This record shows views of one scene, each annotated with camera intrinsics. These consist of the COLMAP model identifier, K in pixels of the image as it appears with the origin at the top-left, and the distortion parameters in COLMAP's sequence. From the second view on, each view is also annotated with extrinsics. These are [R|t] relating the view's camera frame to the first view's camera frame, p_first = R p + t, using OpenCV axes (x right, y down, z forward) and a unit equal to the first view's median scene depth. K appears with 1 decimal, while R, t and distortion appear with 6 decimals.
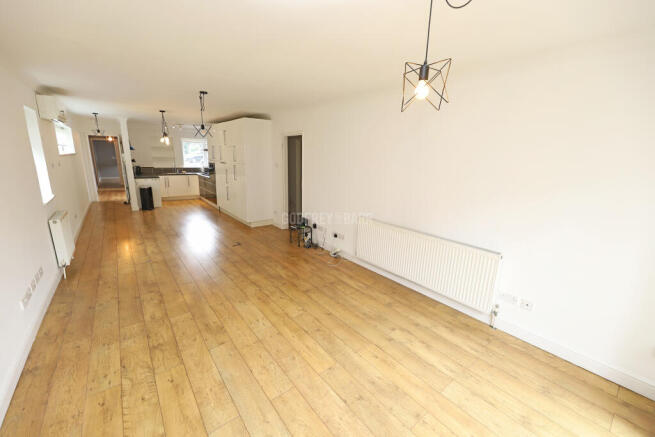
lens RADIAL K [[259.3, 0, 327.5], [0, 259.3, 218.5], [0, 0, 1]] dist [-0.000755, -0.000217]
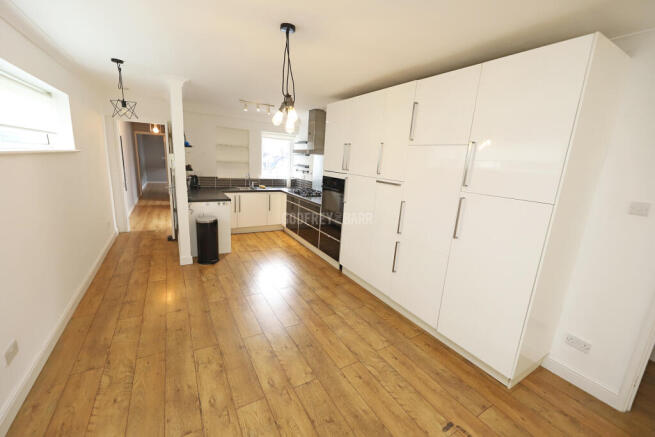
lens RADIAL K [[263.6, 0, 323.8], [0, 263.6, 215.0], [0, 0, 1]] dist [0.004363, 0.000085]
pose [[0.988422, 0.053835, -0.141857, -0.359240], [-0.057994, 0.997995, -0.025349, -0.117911], [0.140208, 0.033283, 0.989563, 0.462483]]
